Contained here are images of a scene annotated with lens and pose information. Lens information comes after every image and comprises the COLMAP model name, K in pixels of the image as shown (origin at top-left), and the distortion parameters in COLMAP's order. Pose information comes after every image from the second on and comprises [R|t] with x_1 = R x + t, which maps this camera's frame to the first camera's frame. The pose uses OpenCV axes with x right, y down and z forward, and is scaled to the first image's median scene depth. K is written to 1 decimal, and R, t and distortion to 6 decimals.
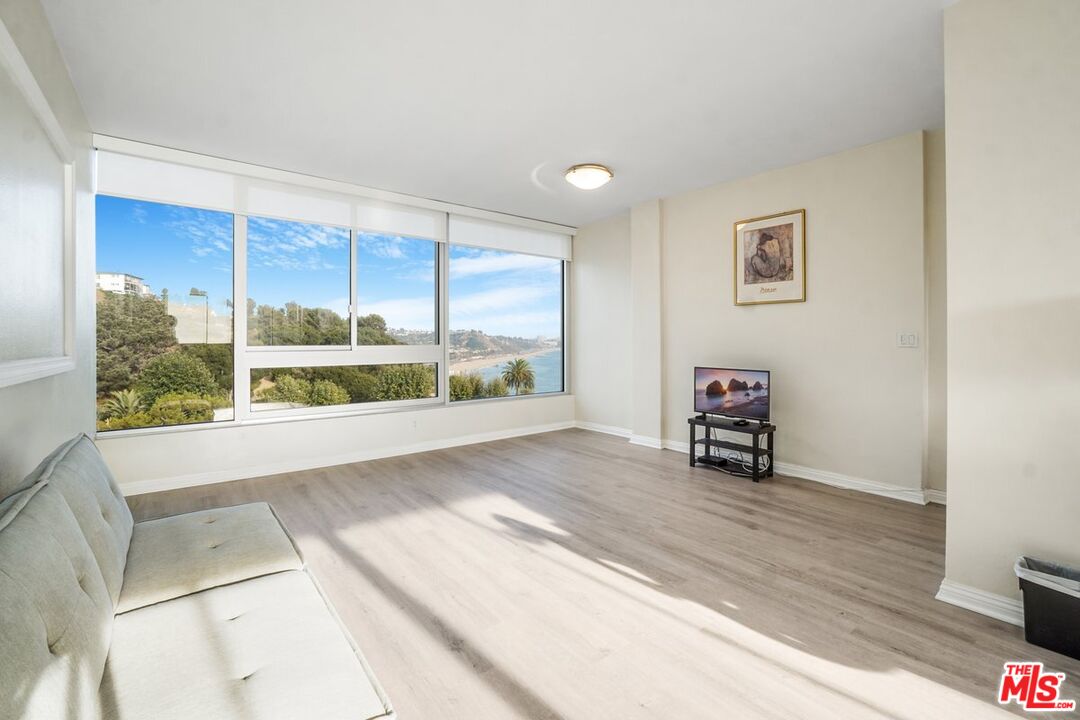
lens RADIAL K [[484.3, 0, 540.0], [0, 484.3, 360.0], [0, 0, 1]] dist [-0.000699, 0.000016]
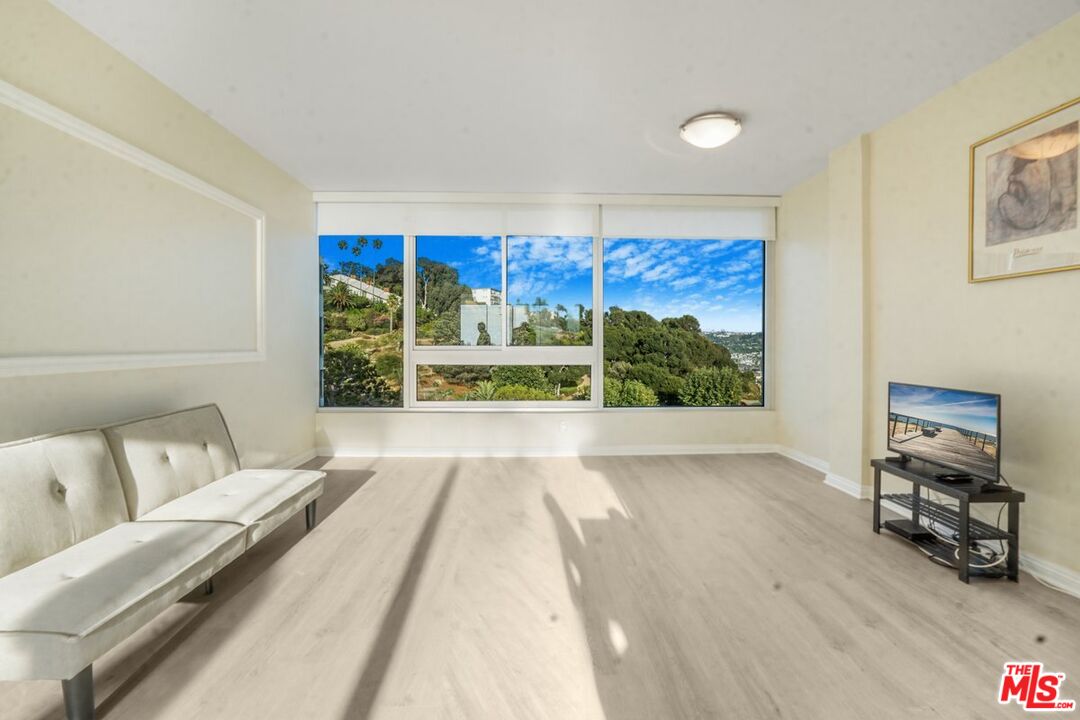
lens RADIAL K [[503.7, 0, 540.0], [0, 503.7, 360.0], [0, 0, 1]] dist [-0.001181, 0.000410]
pose [[0.797713, 0.021881, -0.602640, 0.354885], [-0.024599, 0.999690, 0.003736, -0.005533], [0.602535, 0.011844, 0.798005, 0.179529]]
